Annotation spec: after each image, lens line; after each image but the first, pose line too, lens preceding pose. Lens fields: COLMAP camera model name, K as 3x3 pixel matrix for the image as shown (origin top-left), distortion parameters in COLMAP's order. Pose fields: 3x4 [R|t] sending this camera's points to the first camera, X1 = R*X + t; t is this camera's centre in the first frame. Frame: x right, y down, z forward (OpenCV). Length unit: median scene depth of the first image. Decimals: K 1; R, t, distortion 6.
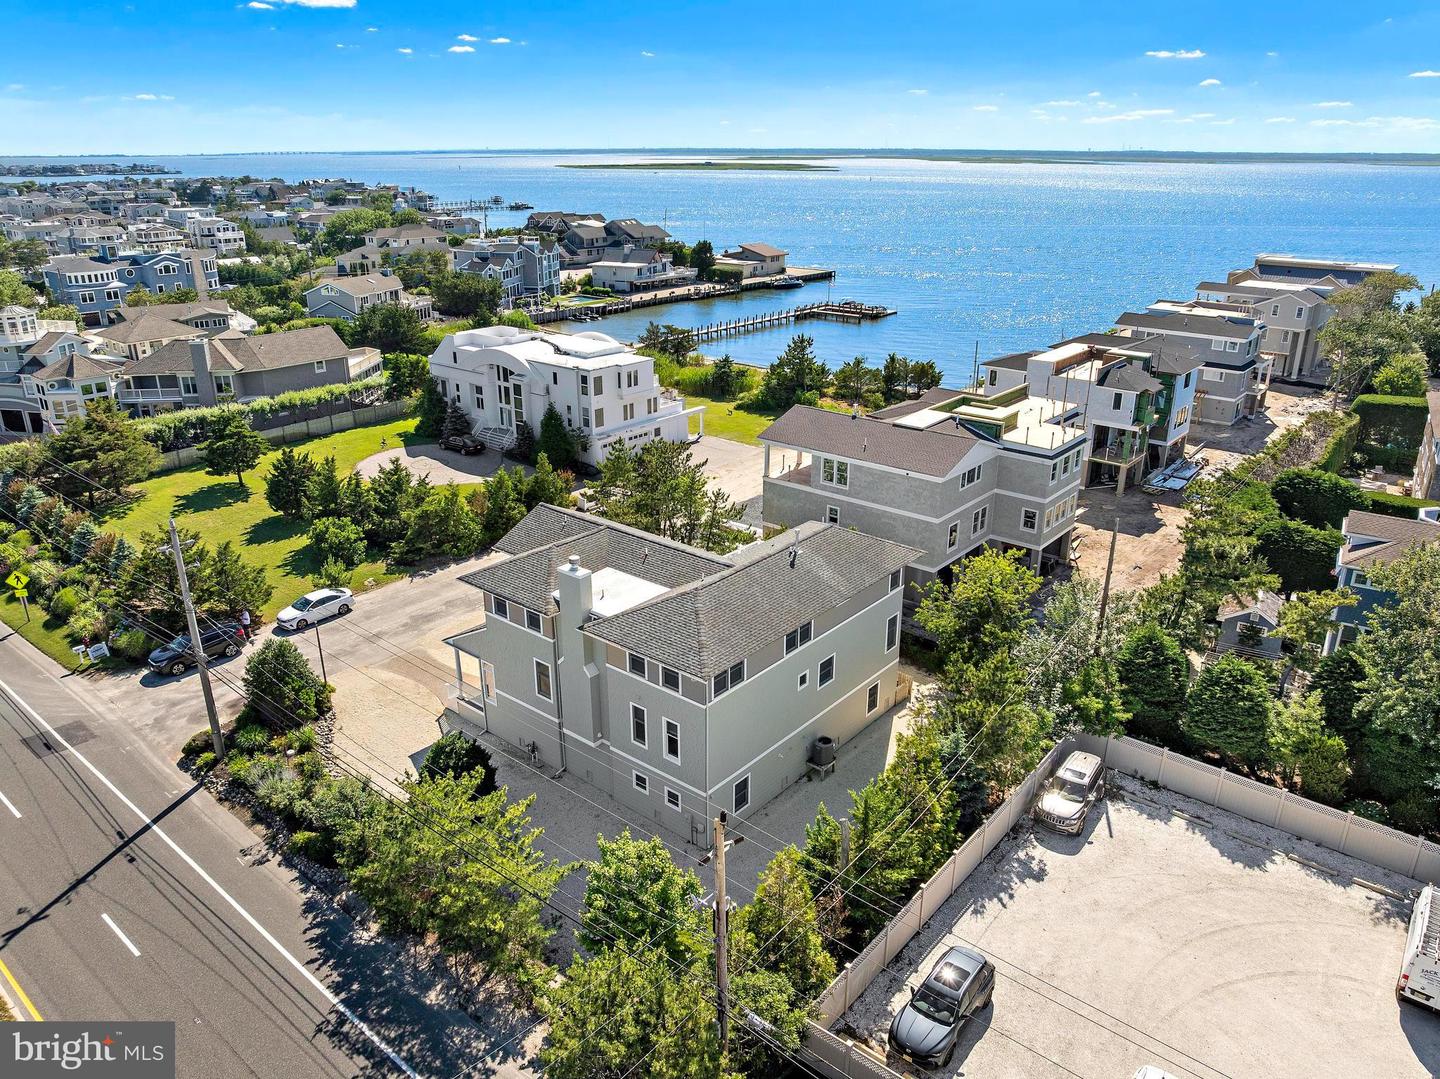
lens RADIAL K [[1012.6, 0, 726.5], [0, 1012.6, 537.2], [0, 0, 1]] dist [-0.041133, 0.008226]
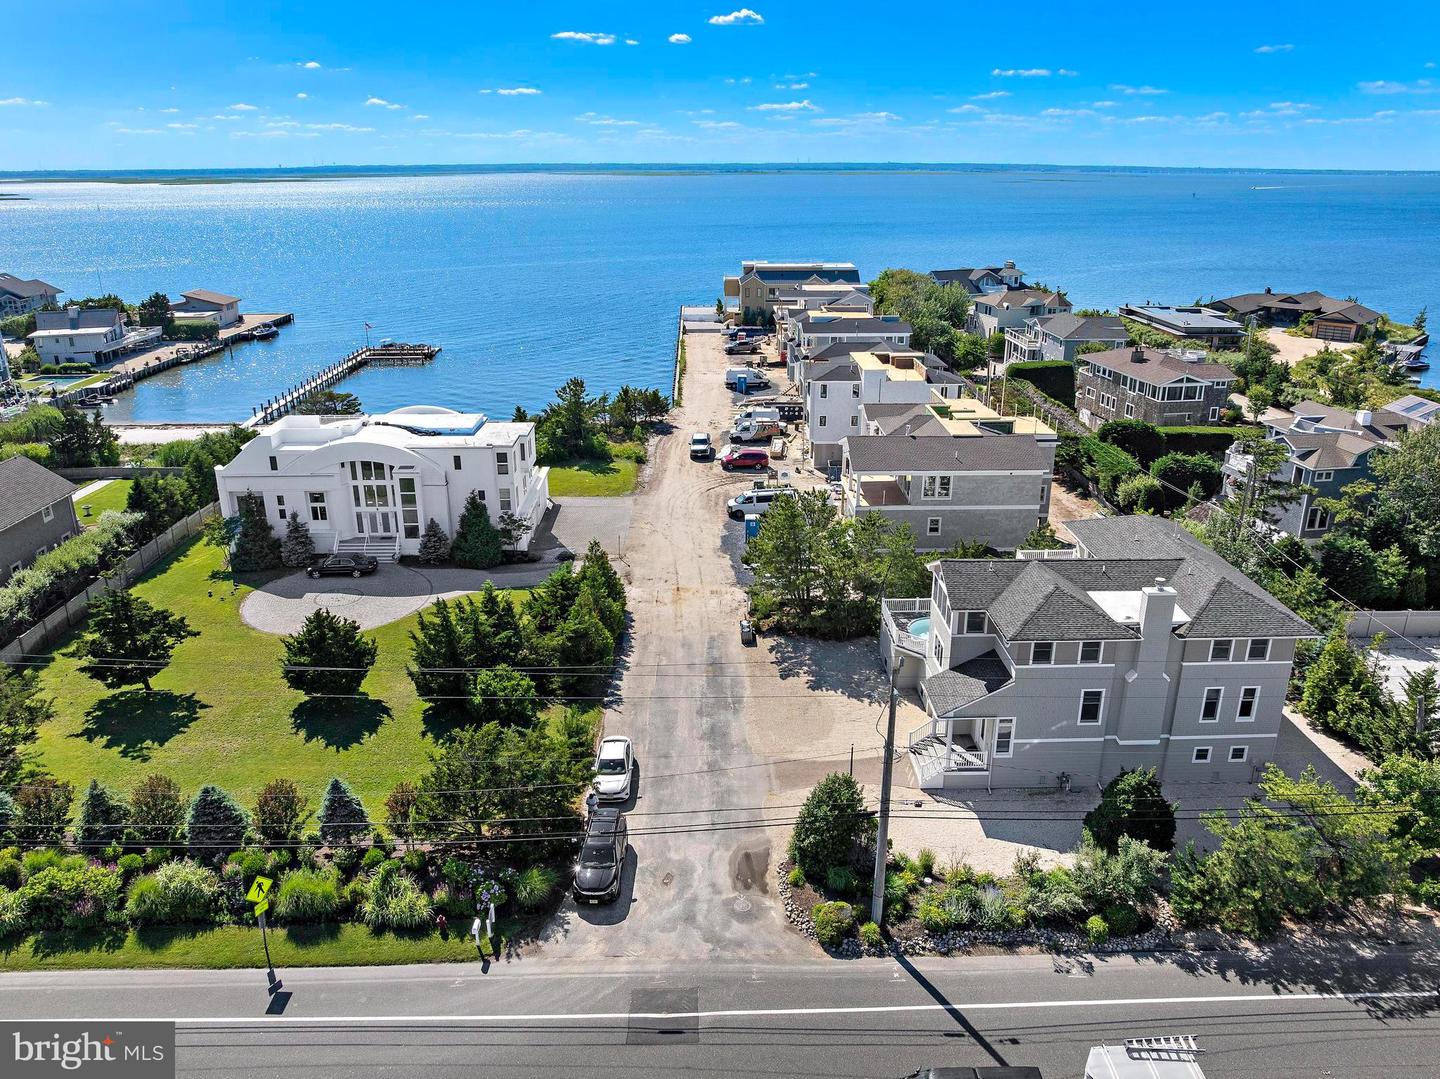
lens RADIAL K [[1041.2, 0, 725.0], [0, 1041.2, 534.1], [0, 0, 1]] dist [-0.038239, -0.002079]
pose [[0.755198, -0.222042, 0.616744, -0.700176], [0.237593, 0.969622, 0.058154, -0.121050], [-0.610921, 0.102616, 0.785013, 0.225439]]
